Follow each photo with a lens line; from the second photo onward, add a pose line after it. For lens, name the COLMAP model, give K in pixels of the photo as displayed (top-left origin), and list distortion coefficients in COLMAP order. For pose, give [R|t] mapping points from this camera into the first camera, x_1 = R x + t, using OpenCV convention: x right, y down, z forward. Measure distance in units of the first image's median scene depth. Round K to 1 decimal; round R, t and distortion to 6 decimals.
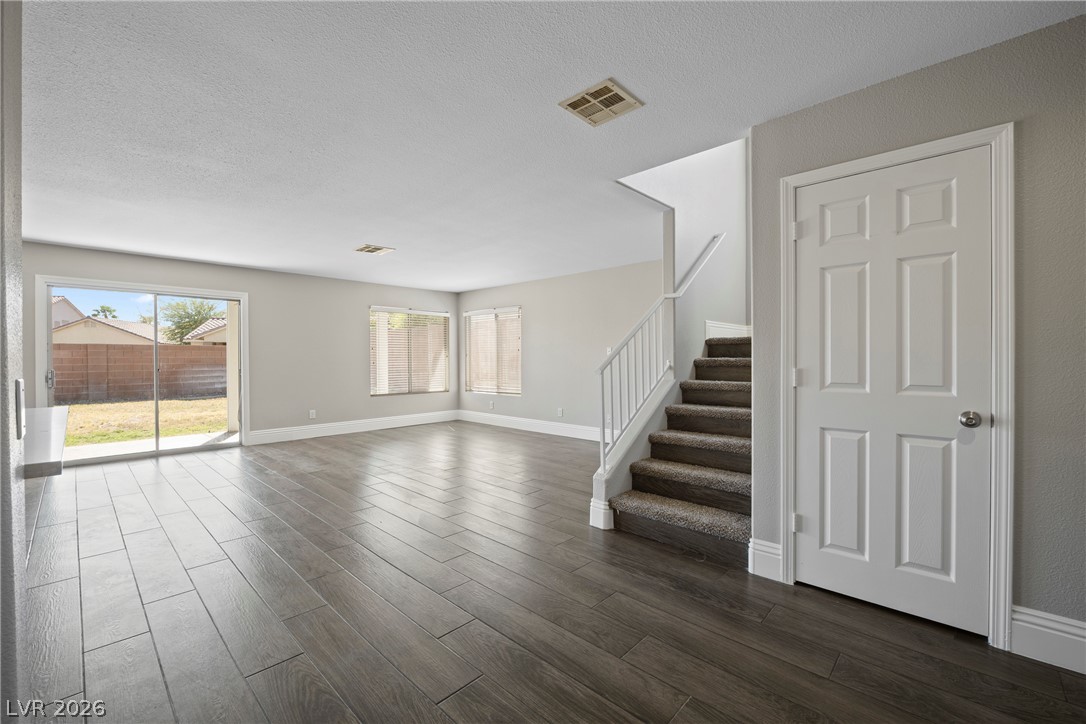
lens RADIAL K [[447.0, 0, 540.0], [0, 447.0, 359.9], [0, 0, 1]] dist [-0.011590, -0.000491]
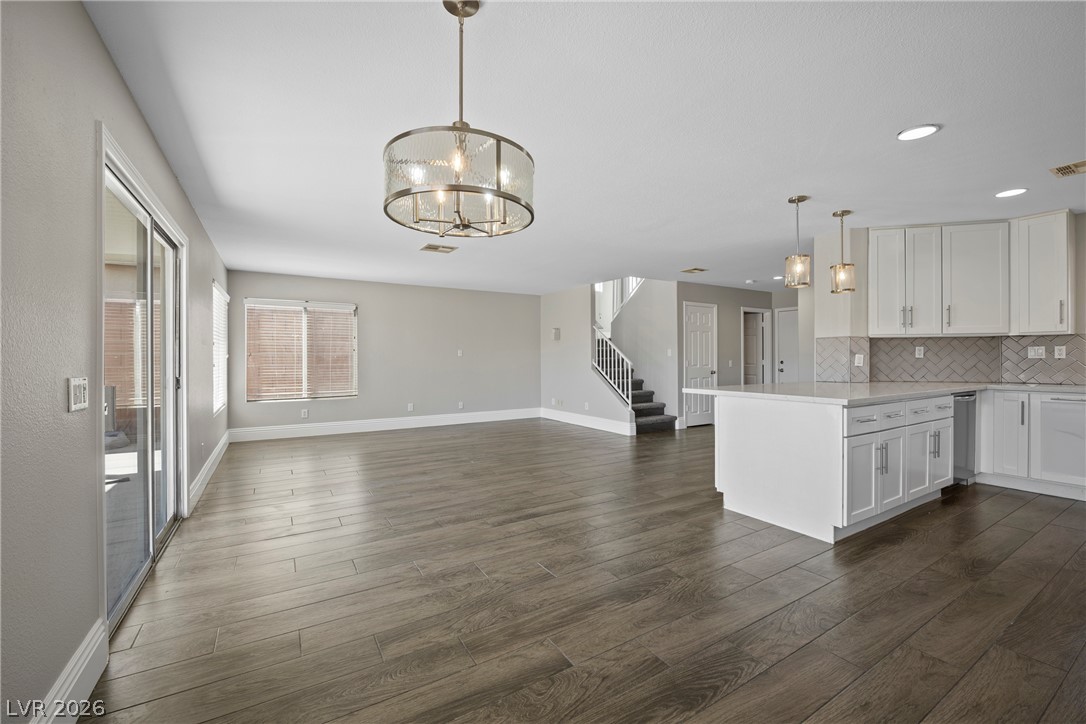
lens RADIAL K [[447.0, 0, 549.8], [0, 447.0, 359.4], [0, 0, 1]] dist [-0.011590, -0.000491]
pose [[0.249469, -0.000757, 0.968382, -0.821371], [0.006251, 0.999980, -0.000829, 0.001199], [-0.968362, 0.006260, 0.249469, 0.334802]]
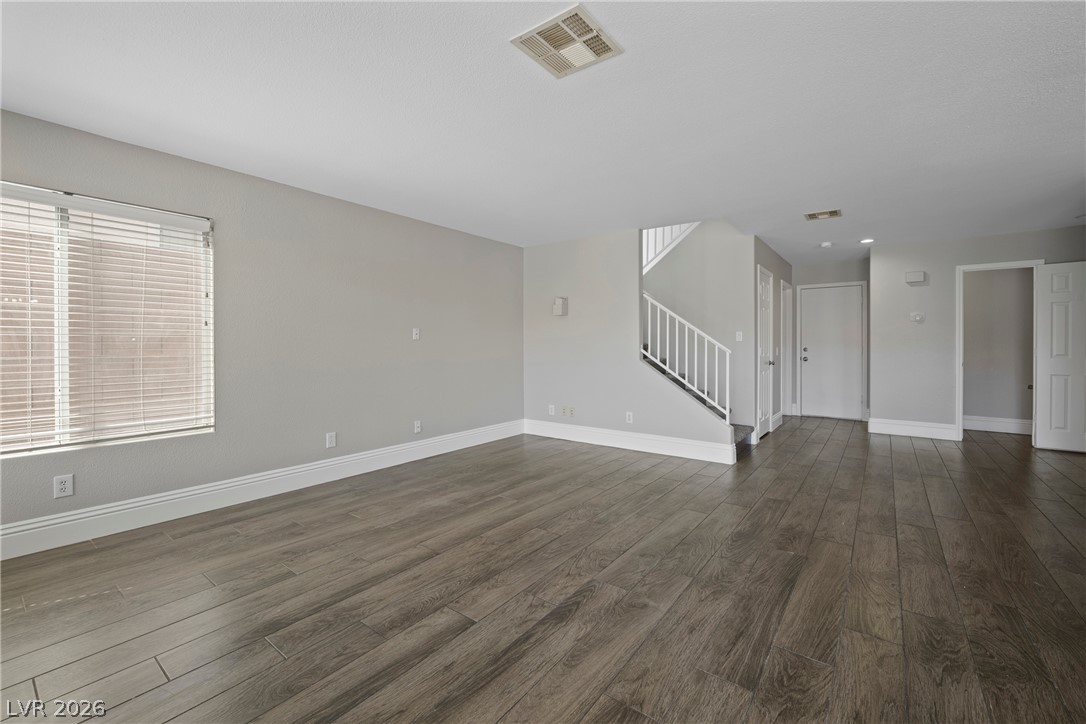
lens RADIAL K [[447.0, 0, 545.5], [0, 447.0, 348.4], [0, 0, 1]] dist [-0.011590, -0.000491]
pose [[-0.116912, -0.005785, 0.993125, -0.470207], [0.004224, 0.999971, 0.006323, 0.000534], [-0.993133, 0.004934, -0.116884, 0.691820]]
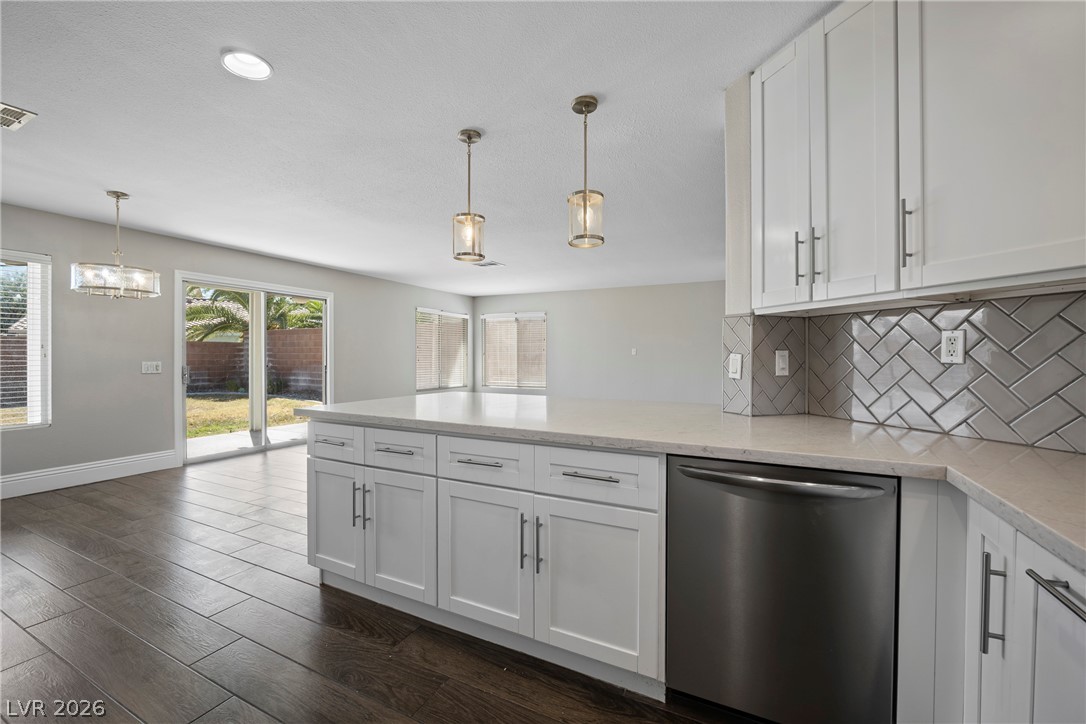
lens RADIAL K [[447.0, 0, 546.0], [0, 447.0, 351.1], [0, 0, 1]] dist [-0.011590, -0.000491]
pose [[0.955205, 0.008803, 0.295813, -0.368012], [-0.004296, 0.999865, -0.015882, 0.000332], [-0.295912, 0.013900, 0.955114, -0.113537]]
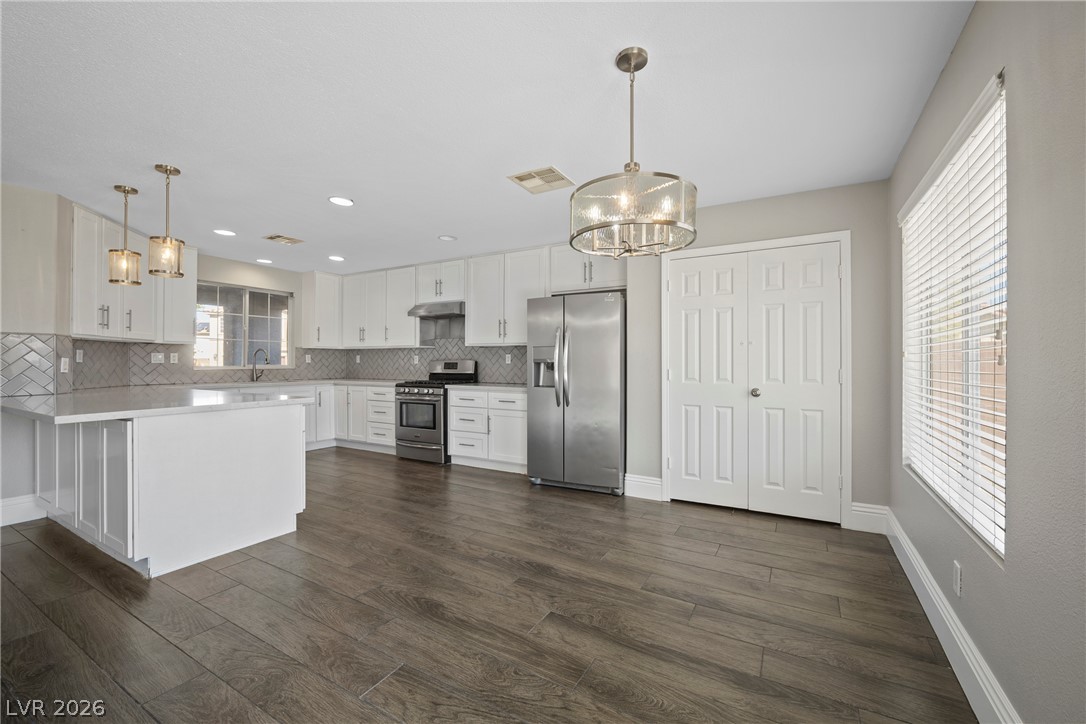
lens RADIAL K [[447.0, 0, 542.5], [0, 447.0, 366.1], [0, 0, 1]] dist [-0.011590, -0.000491]
pose [[-0.969377, 0.003903, -0.245547, -0.537944], [0.000938, 0.999925, 0.012190, 0.000330], [0.245576, 0.011586, -0.969308, 0.635402]]
